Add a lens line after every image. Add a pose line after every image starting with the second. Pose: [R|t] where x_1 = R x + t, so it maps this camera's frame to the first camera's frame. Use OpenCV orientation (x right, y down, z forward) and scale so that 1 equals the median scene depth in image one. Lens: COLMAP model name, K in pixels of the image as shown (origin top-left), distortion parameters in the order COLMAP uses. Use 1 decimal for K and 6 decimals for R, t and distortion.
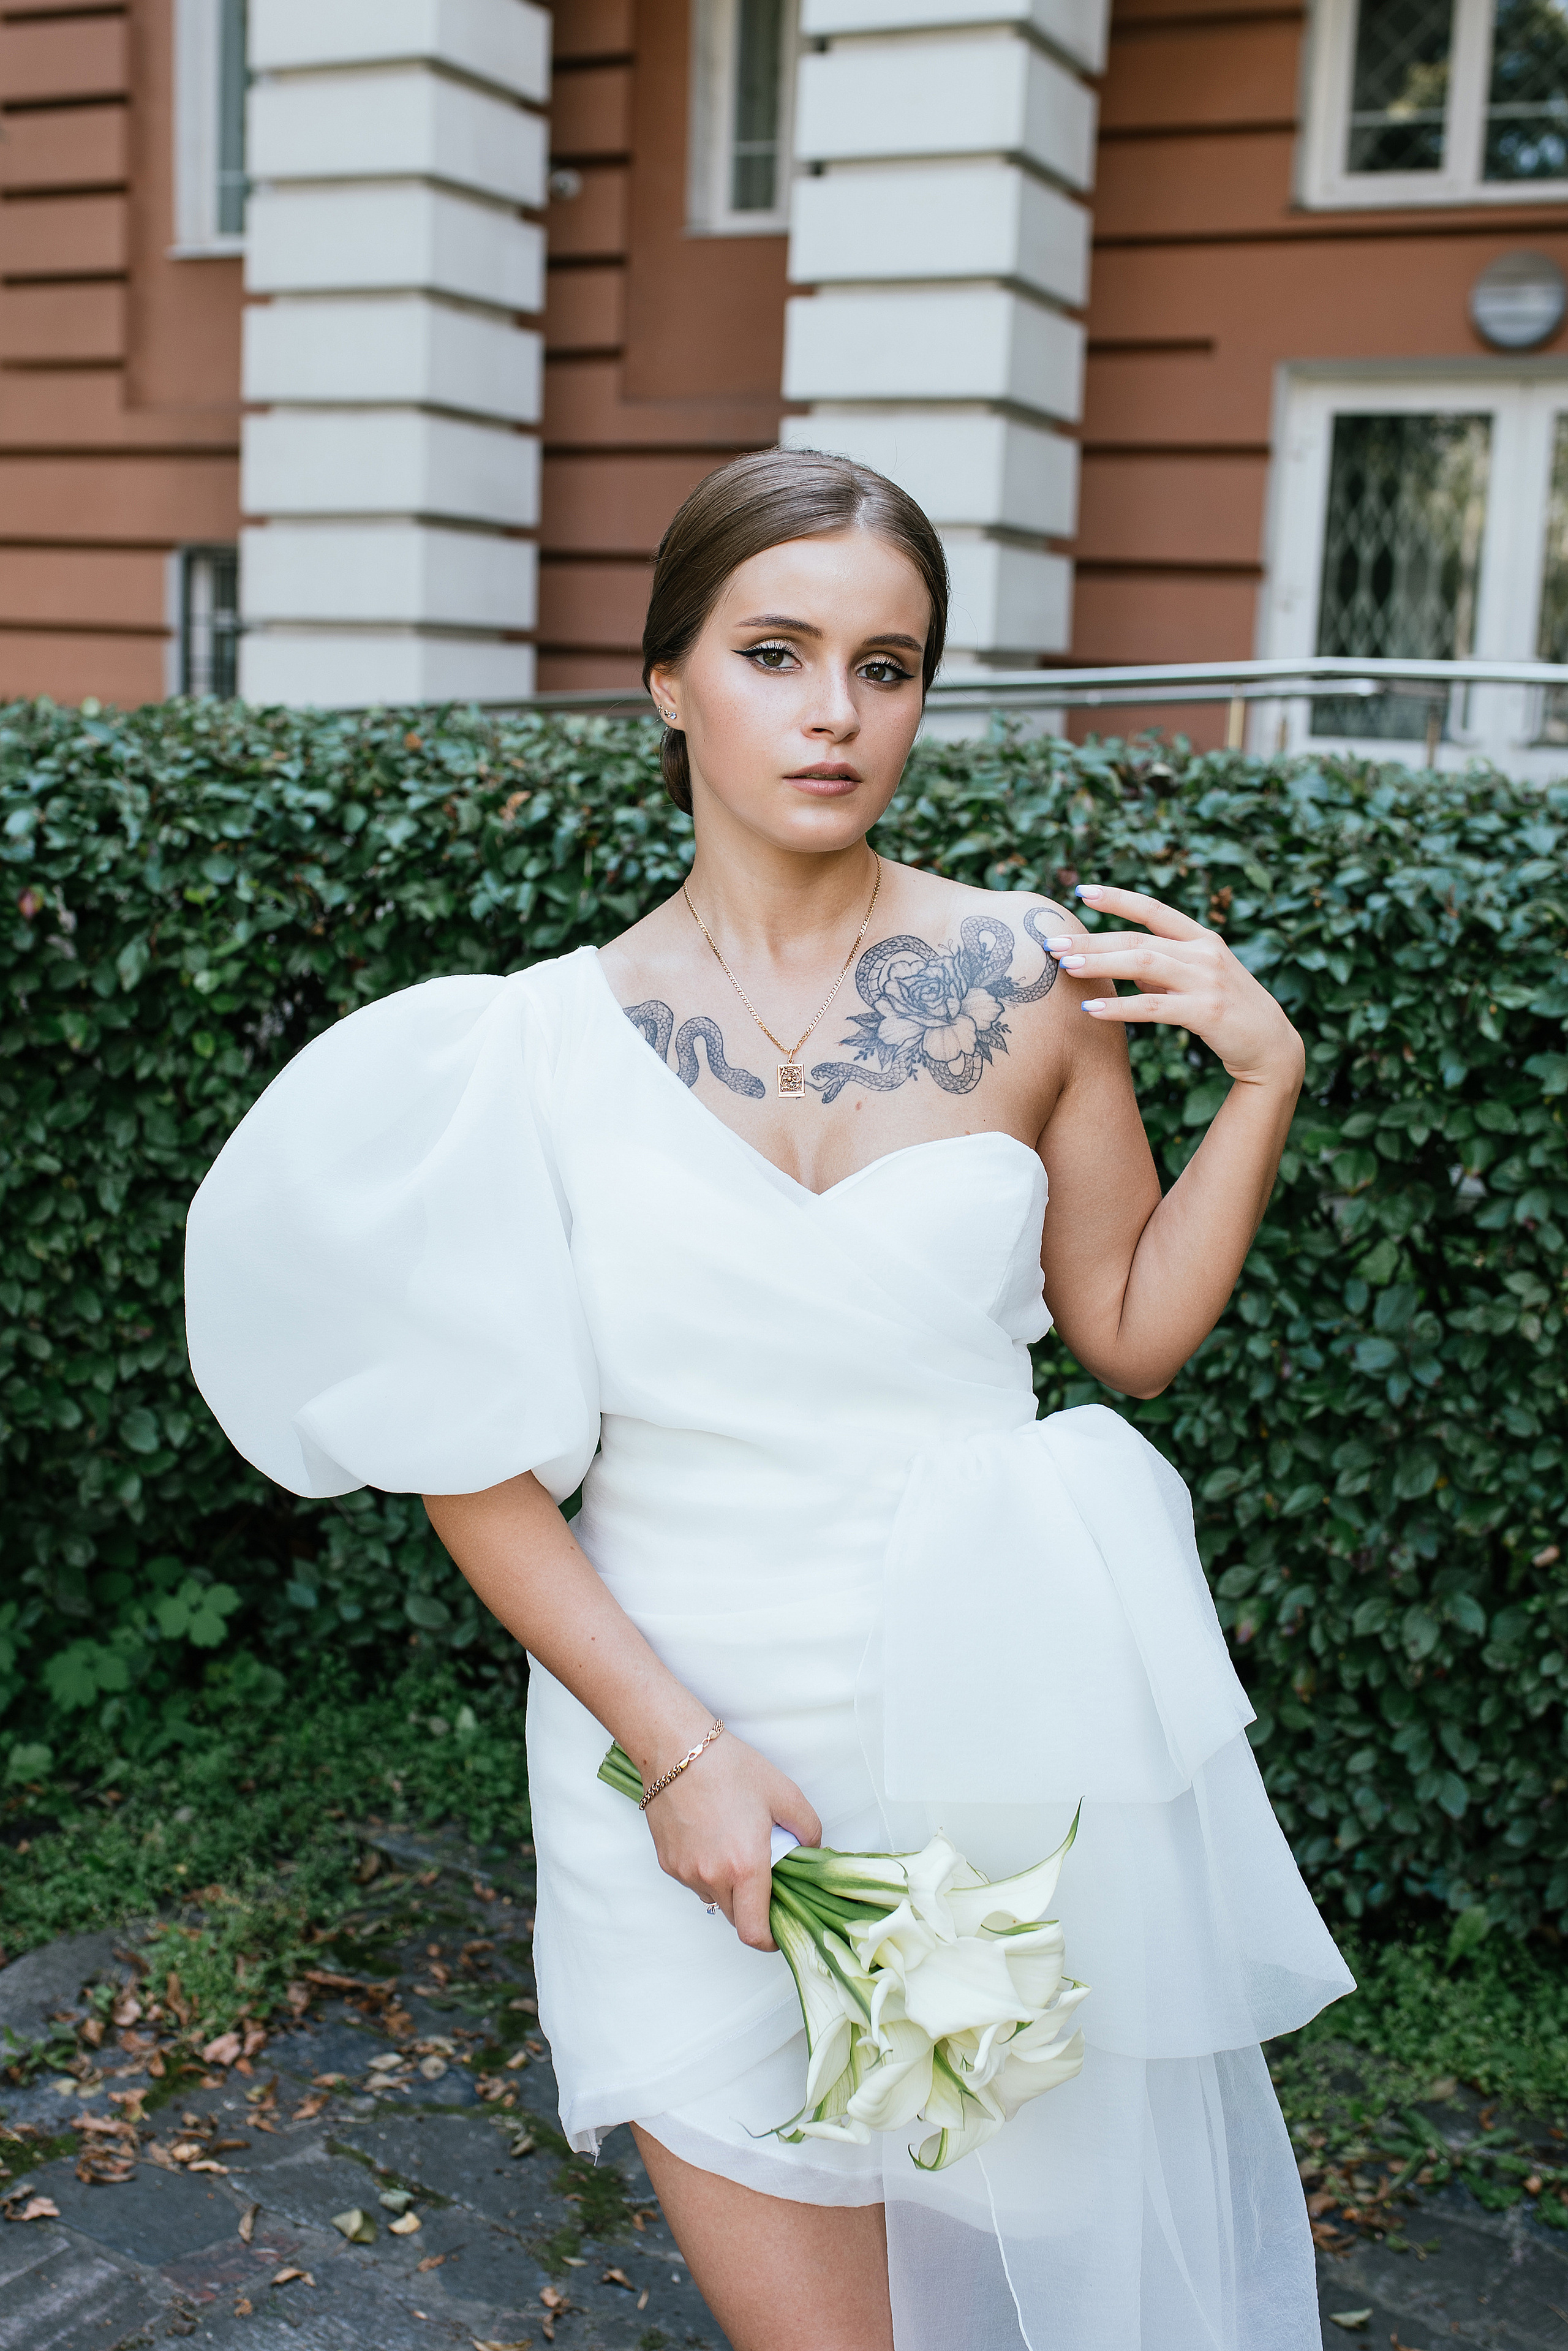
lens RADIAL K [[2682.1, 0, 737.0], [0, 2682.1, 1174.2], [0, 0, 1]] dist [-0.050781, 0.060929]
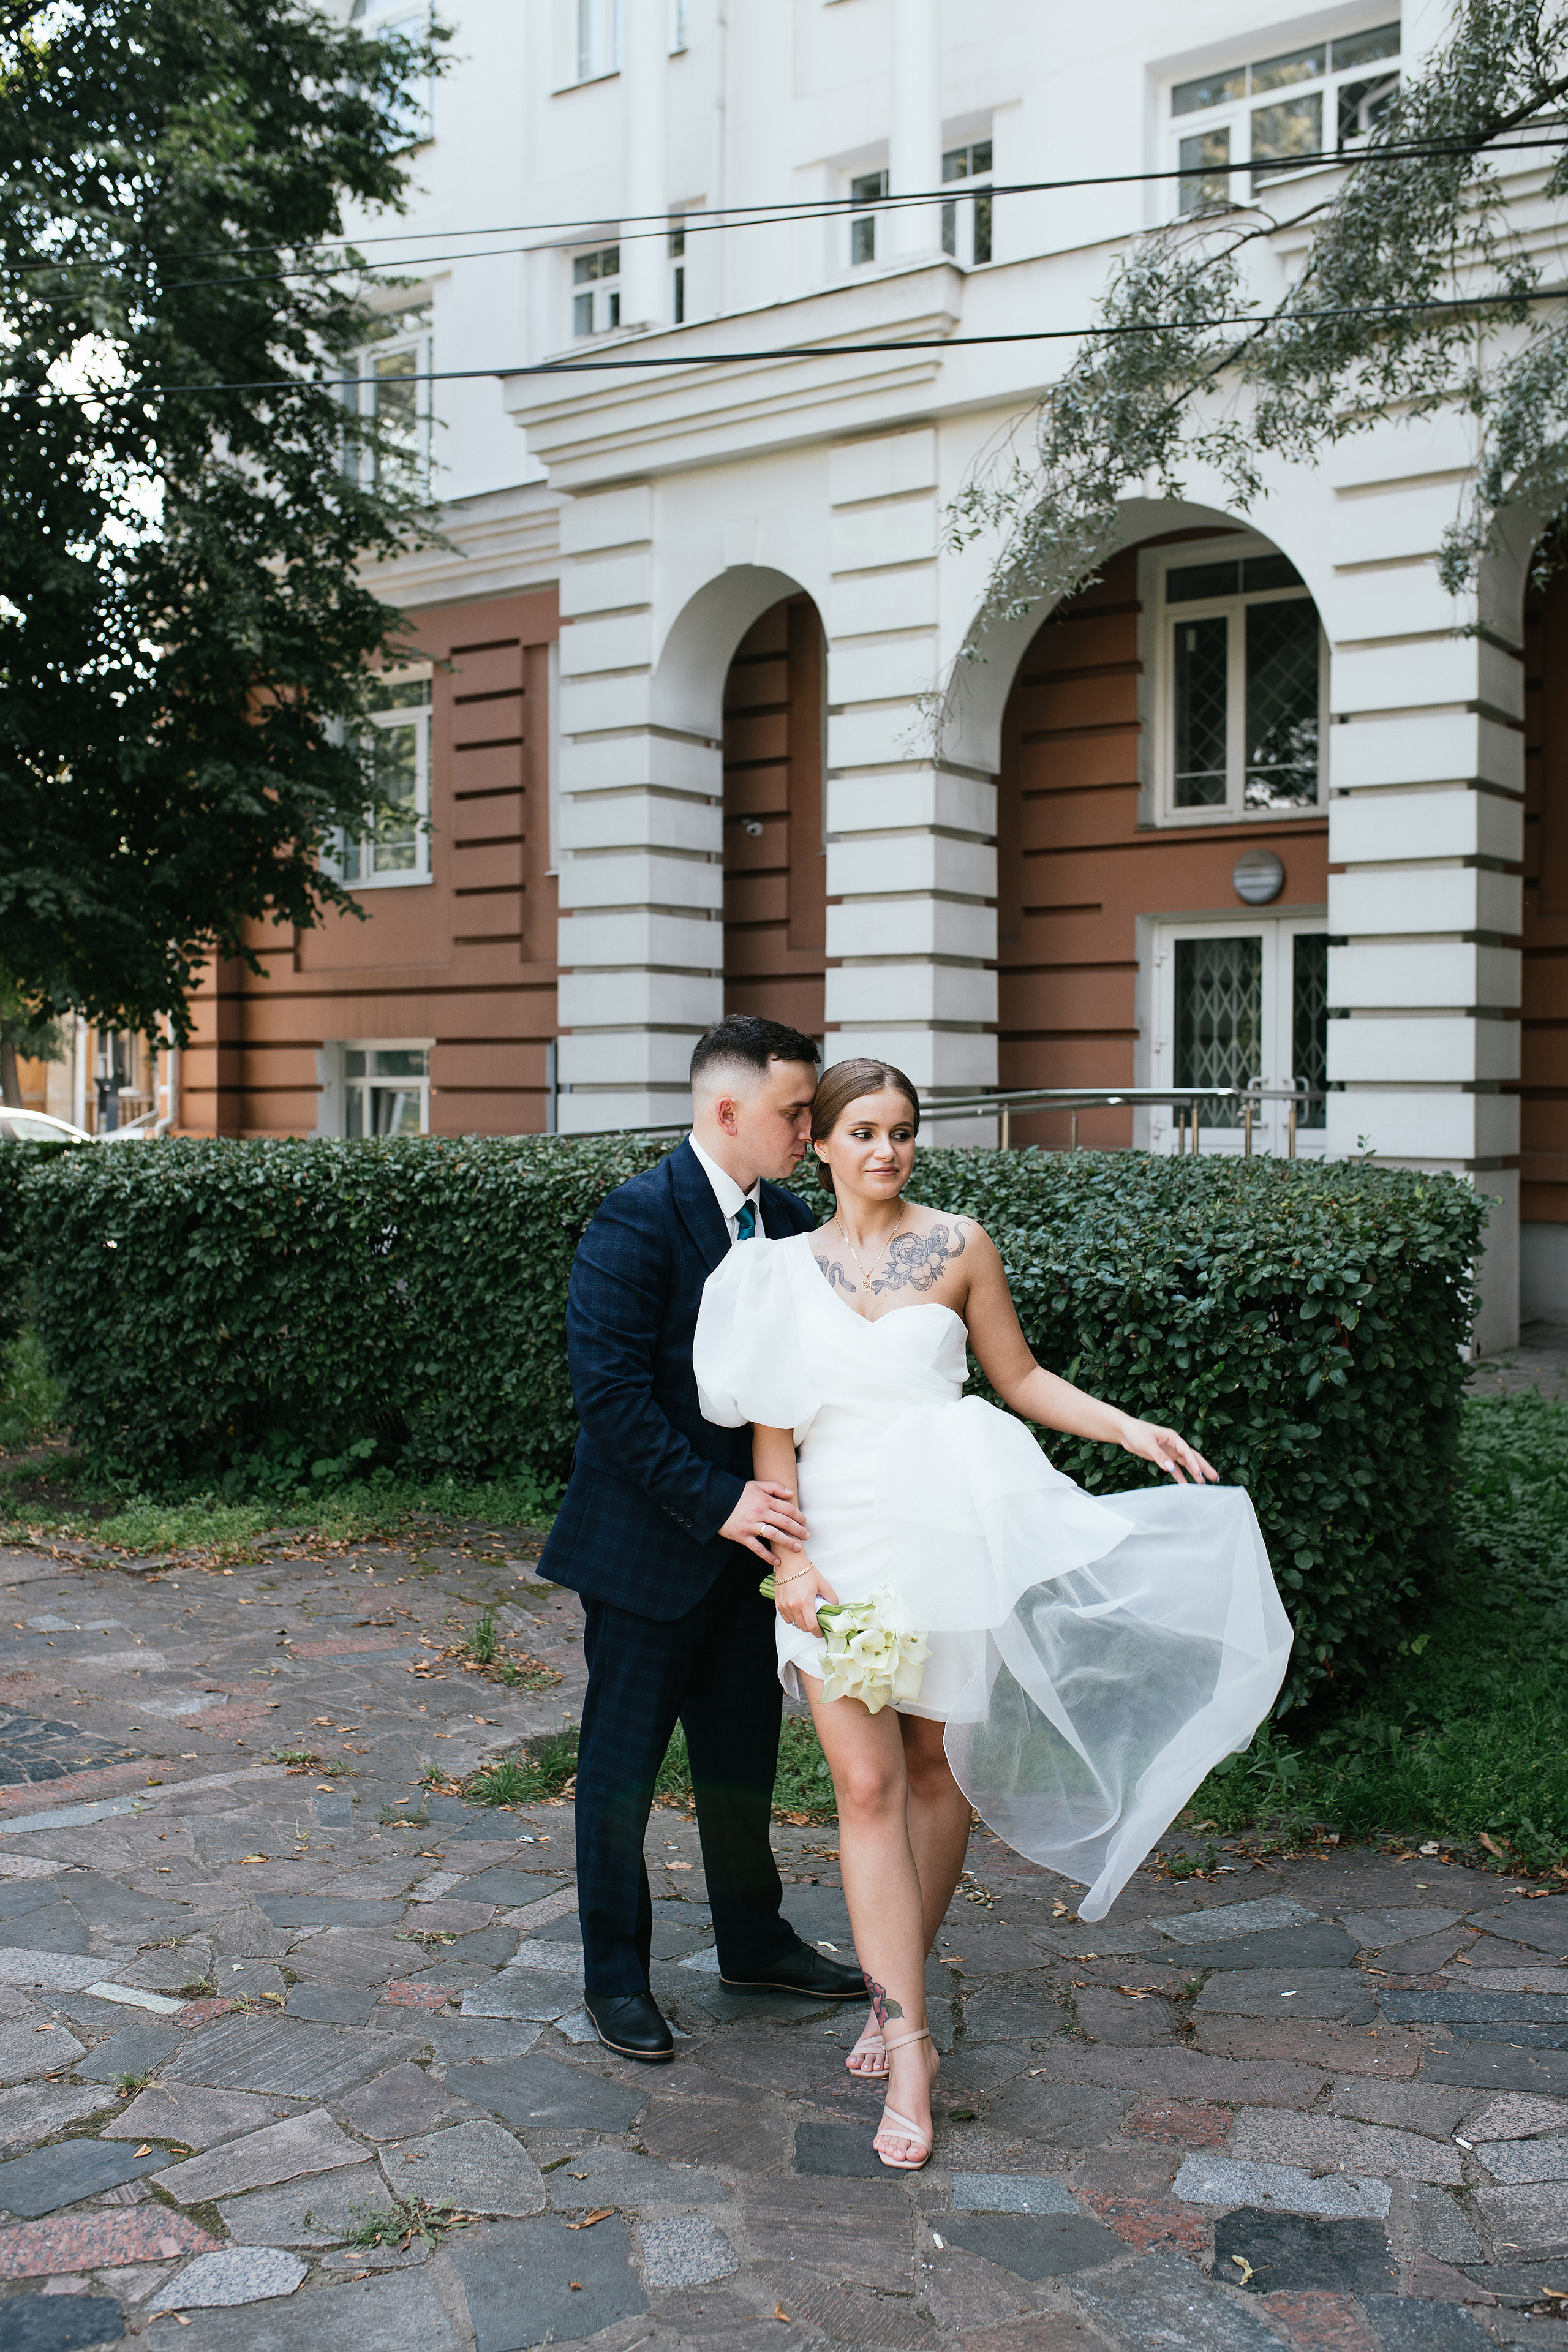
lens RADIAL K [[2273.5, 0, 784.5], [0, 2273.5, 1168.1], [0, 0, 1]] dist [-0.060426, 0.085047]
pose [[0.983615, -0.033747, -0.177094, 0.728944], [0.006676, 0.988468, -0.151283, 0.252335], [0.180157, 0.147622, 0.972497, -1.420502]]
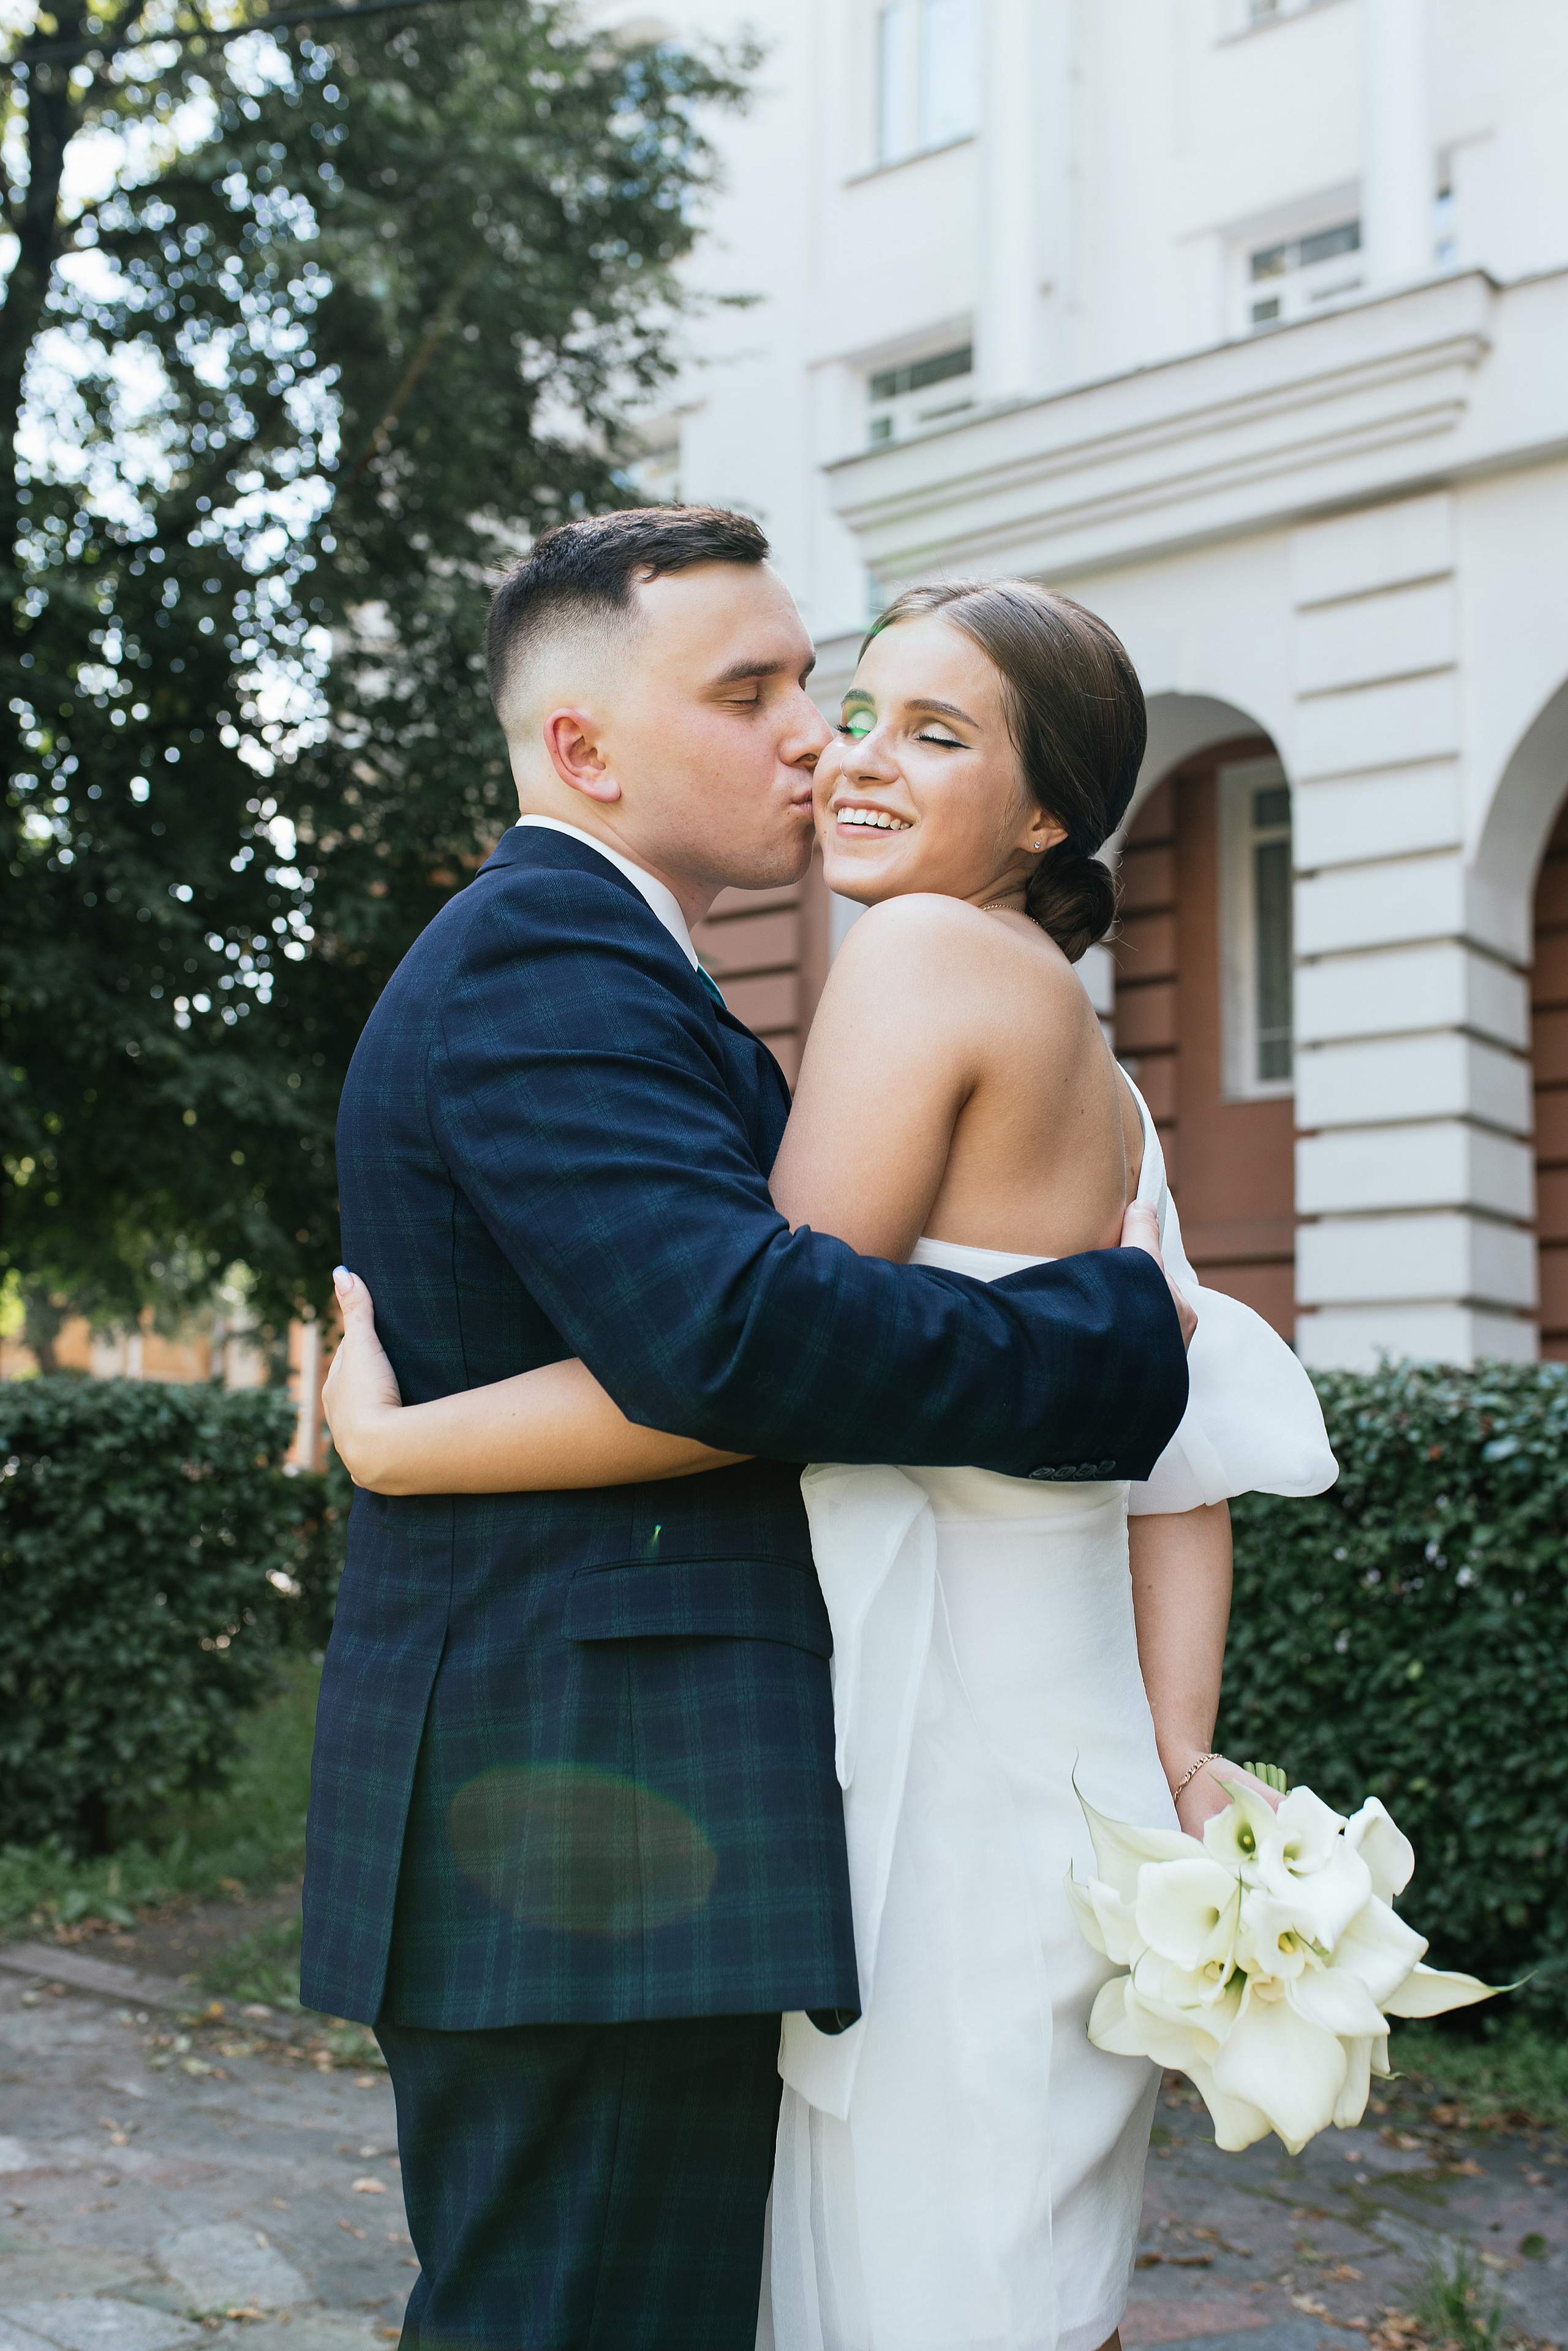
lens RADIAL K [[2541.3, 0, 718.8], [0, 2541.3, 1209.9], [0, 0, 1]] dist [-0.057343, 0.074953]
pose [[0.972879, -0.052106, -0.225371, 0.060300], [-0.017824, 0.954516, -0.297626, 0.239426], [0.230628, 0.293571, 0.927700, -0.635385]]
